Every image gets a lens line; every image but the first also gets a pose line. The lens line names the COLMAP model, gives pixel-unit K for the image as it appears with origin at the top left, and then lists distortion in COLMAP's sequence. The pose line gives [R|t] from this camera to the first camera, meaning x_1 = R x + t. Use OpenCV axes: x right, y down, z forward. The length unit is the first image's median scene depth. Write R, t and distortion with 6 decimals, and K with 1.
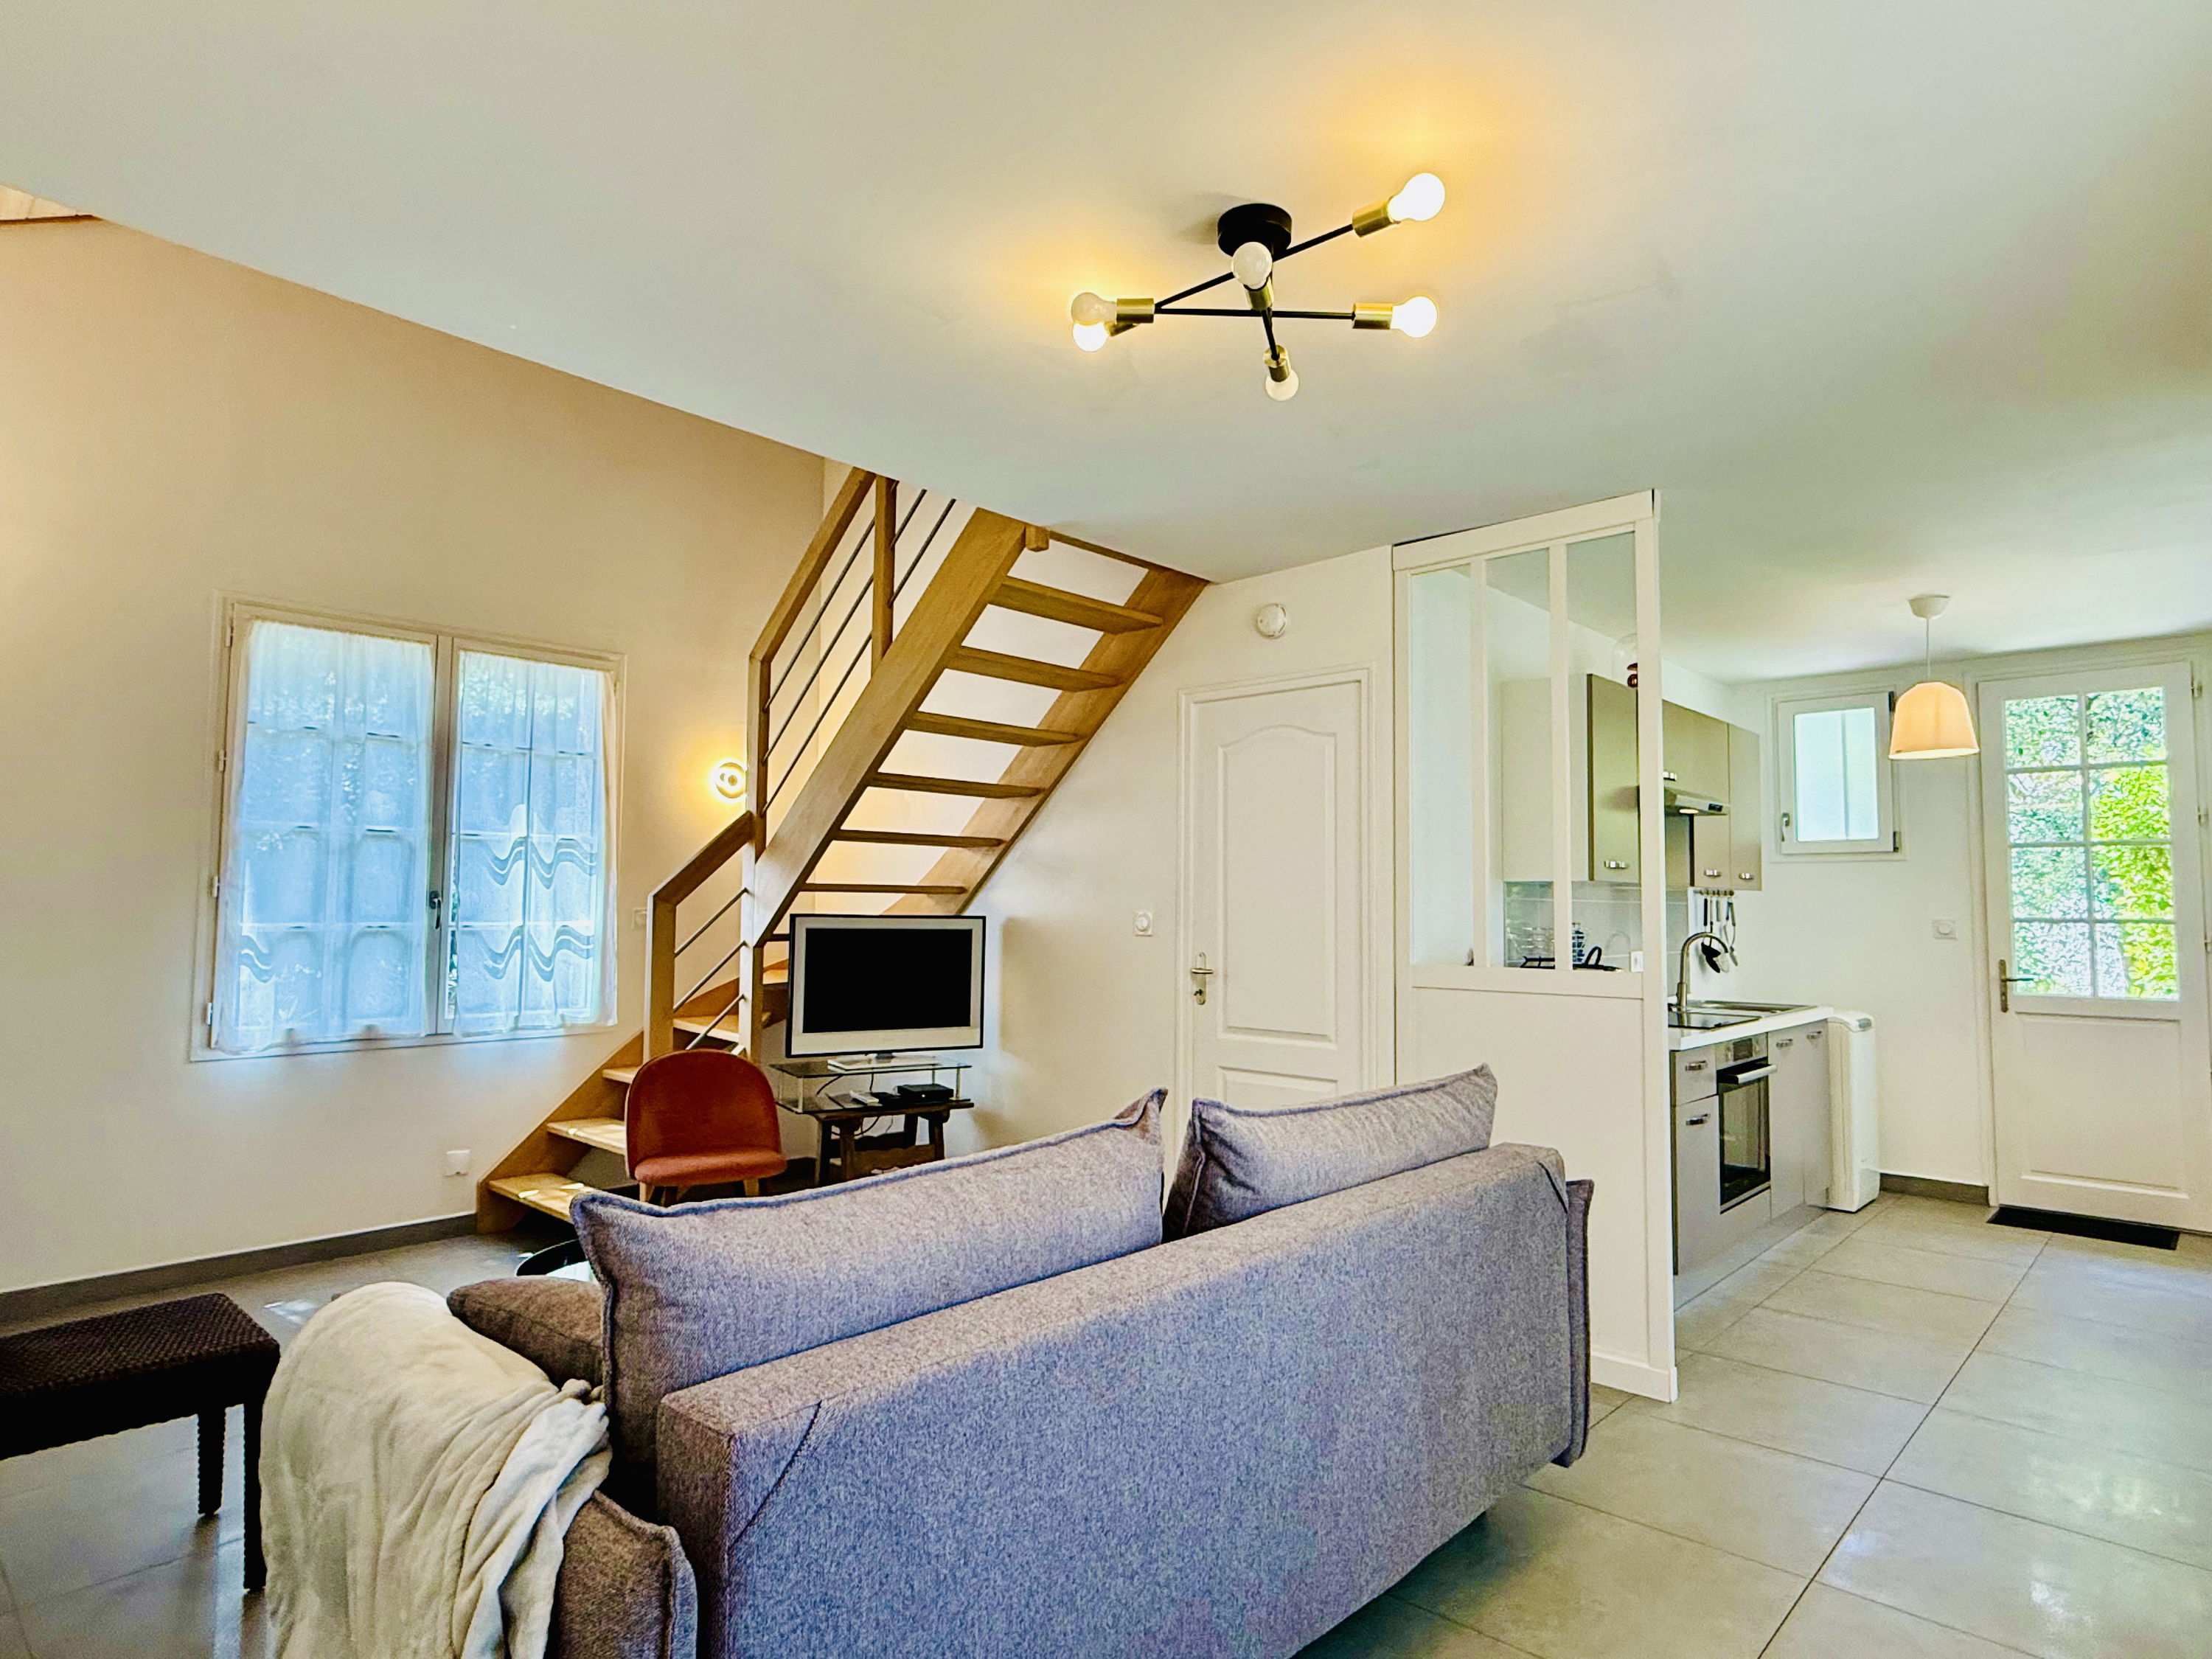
lens RADIAL K [[1242.2, 0, 1103.9], [0, 1242.2, 832.3], [0, 0, 1]] dist [-0.001264, 0.005111]
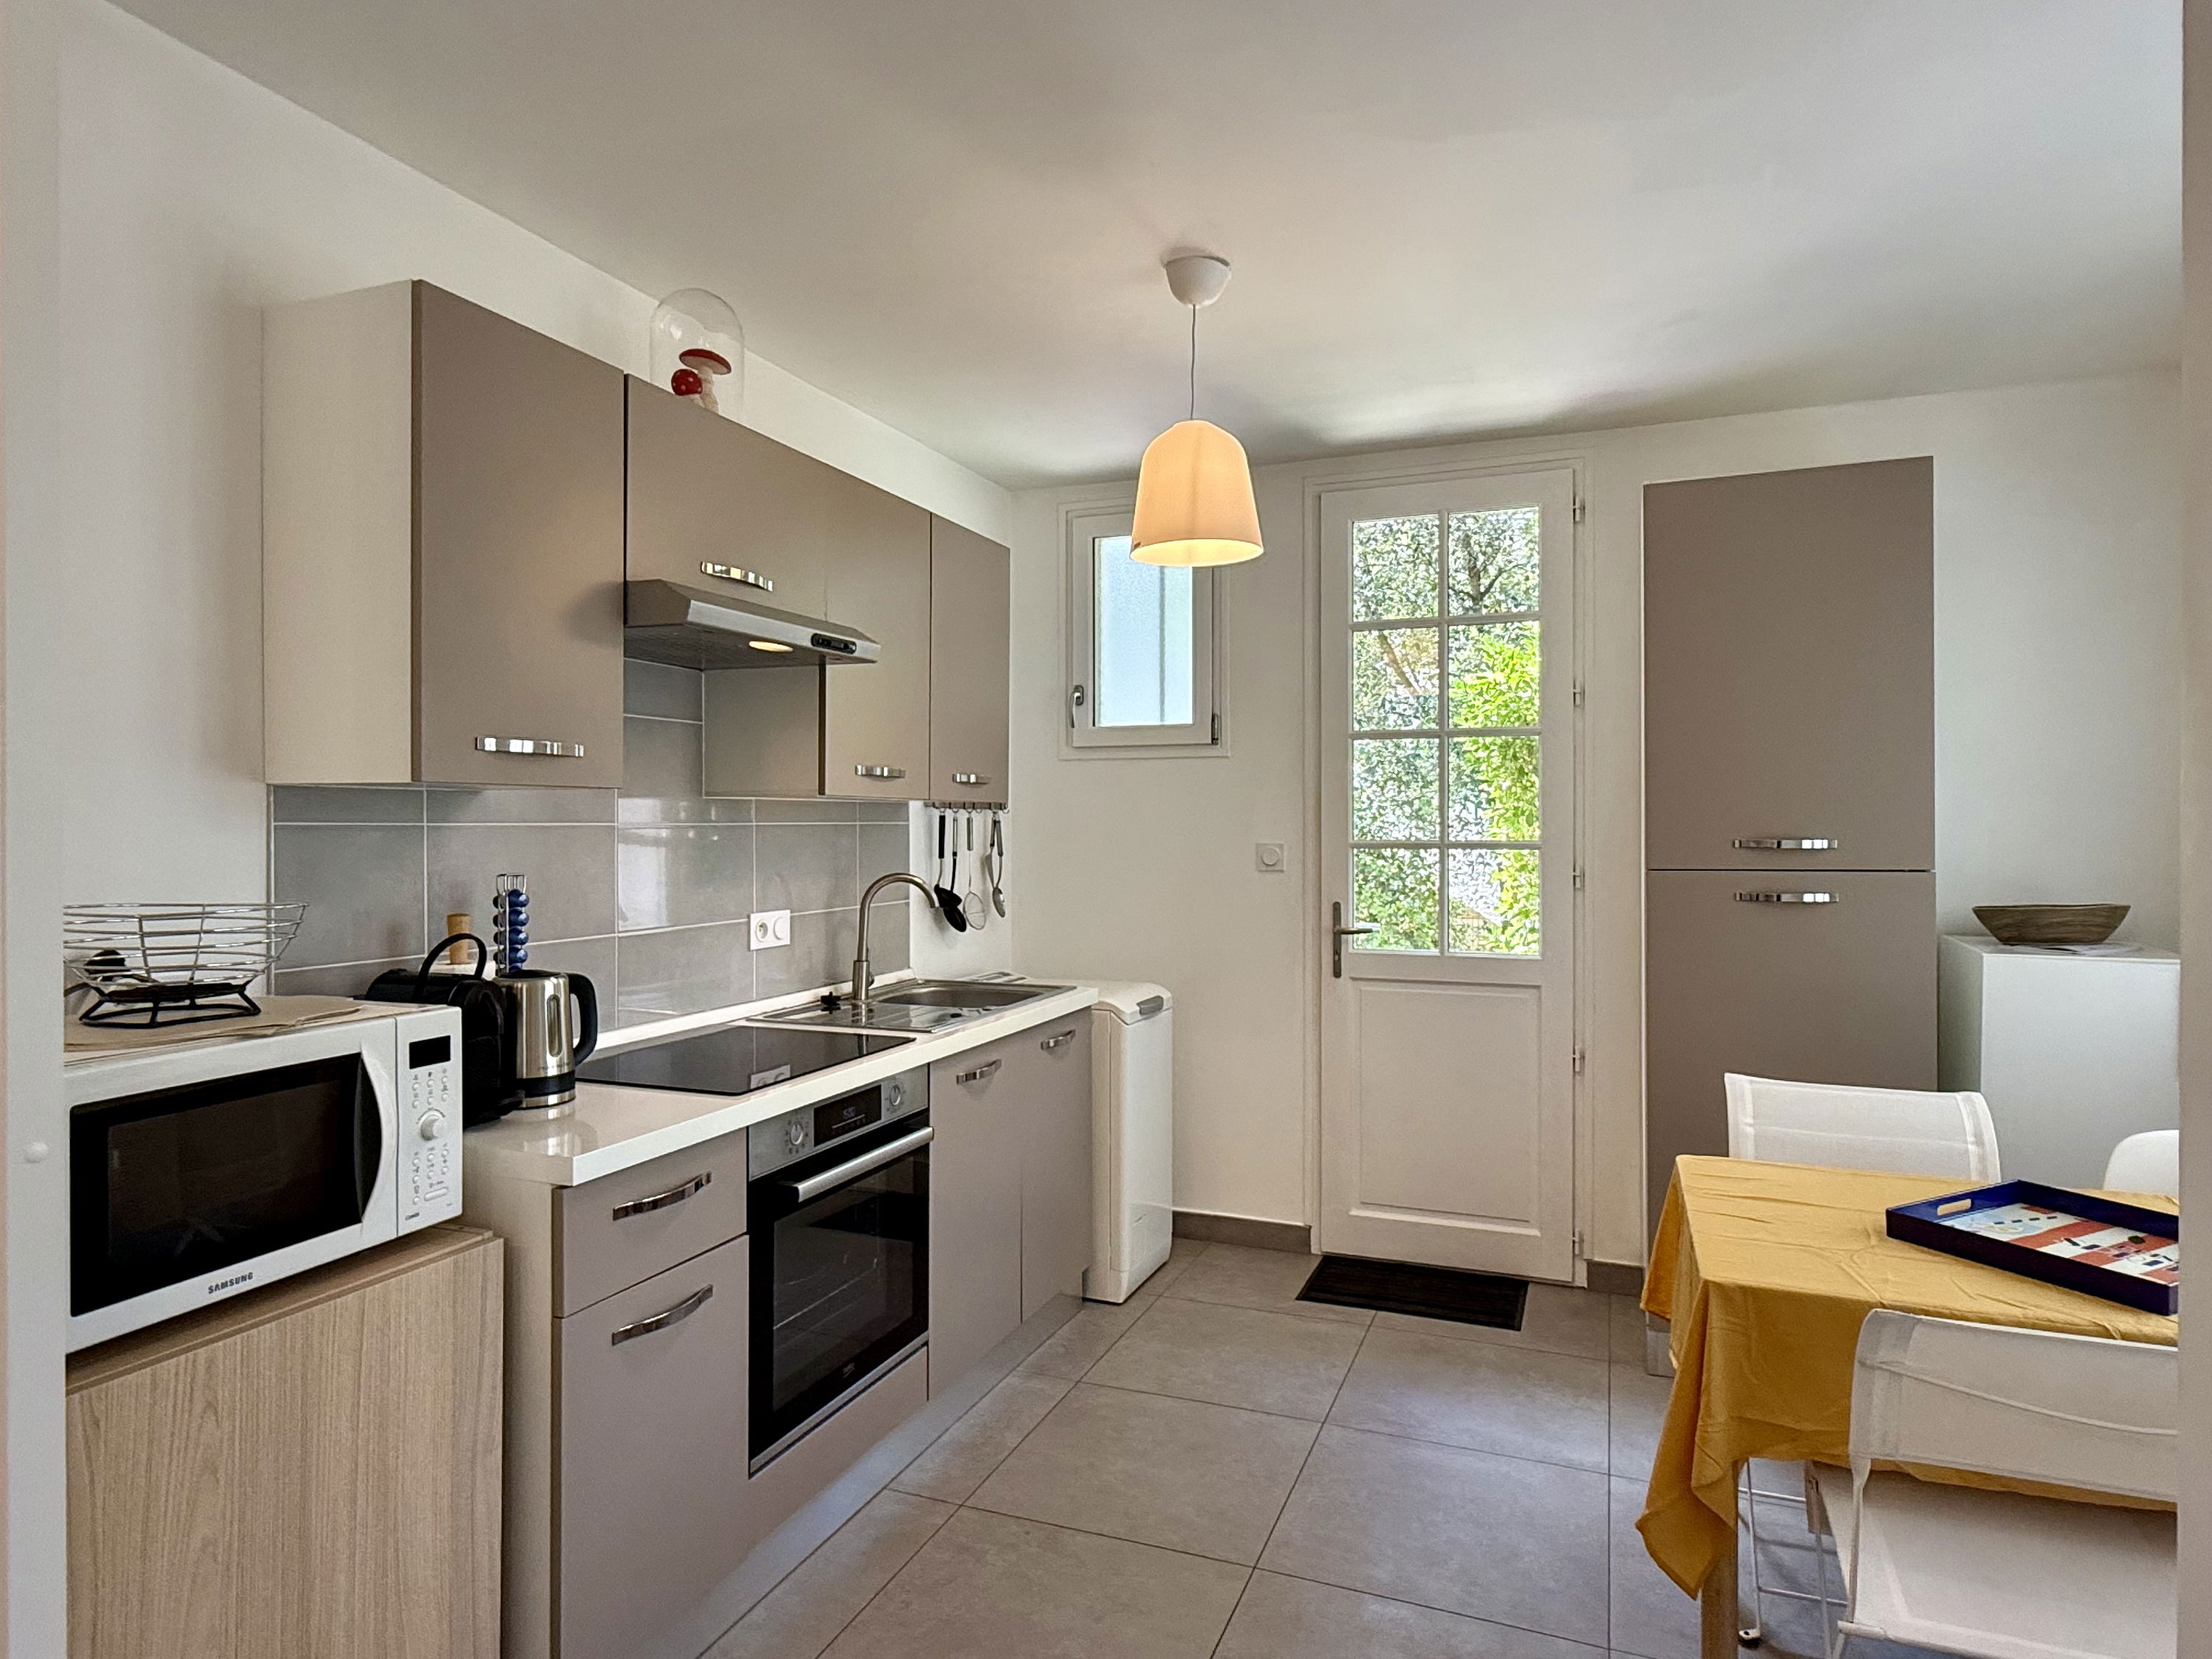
lens RADIAL K [[1269.1, 0, 1095.1], [0, 1269.1, 831.2], [0, 0, 1]] dist [-0.002213, -0.003211]
pose [[0.933933, -0.010247, 0.357301, 0.357145], [-0.015137, 0.997559, 0.068174, 0.018202], [-0.357127, -0.069078, 0.931498, 0.408625]]
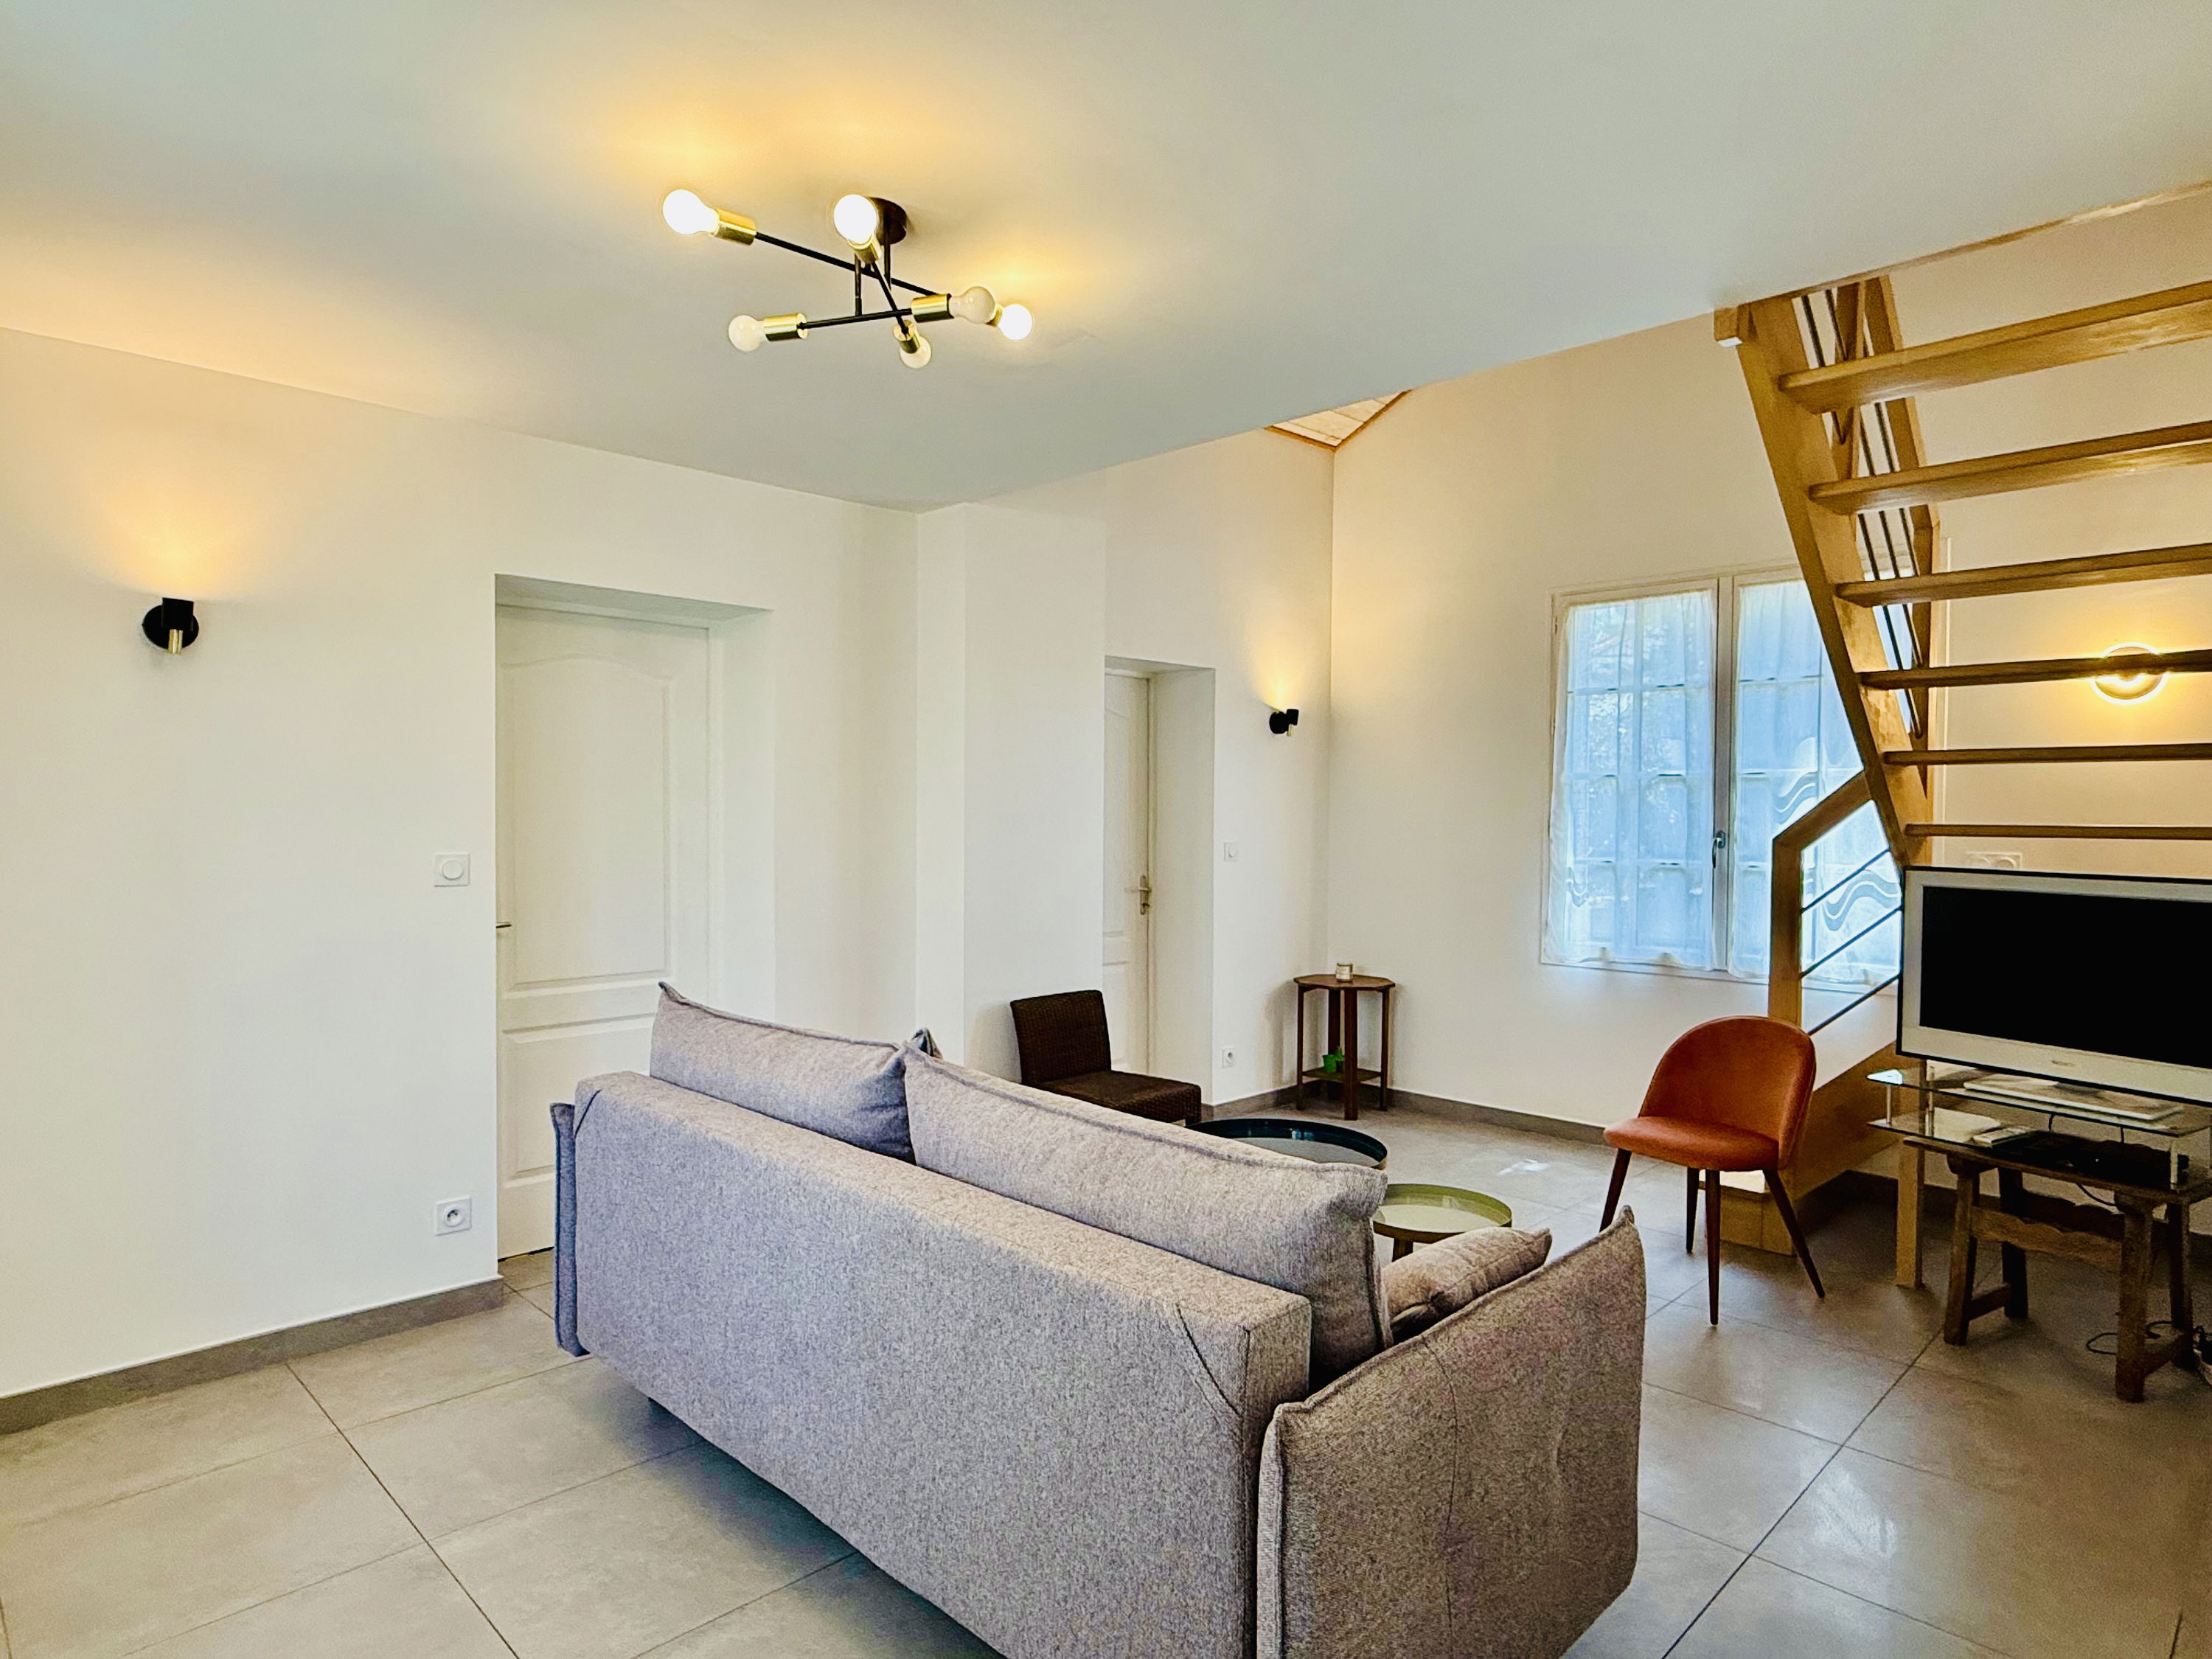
lens RADIAL K [[1269.1, 0, 1106.6], [0, 1269.1, 828.7], [0, 0, 1]] dist [-0.002213, -0.003211]
pose [[-0.042219, 0.007112, -0.999083, 0.456721], [0.055780, 0.998432, 0.004750, 0.010672], [0.997550, -0.055528, -0.042549, 0.469409]]
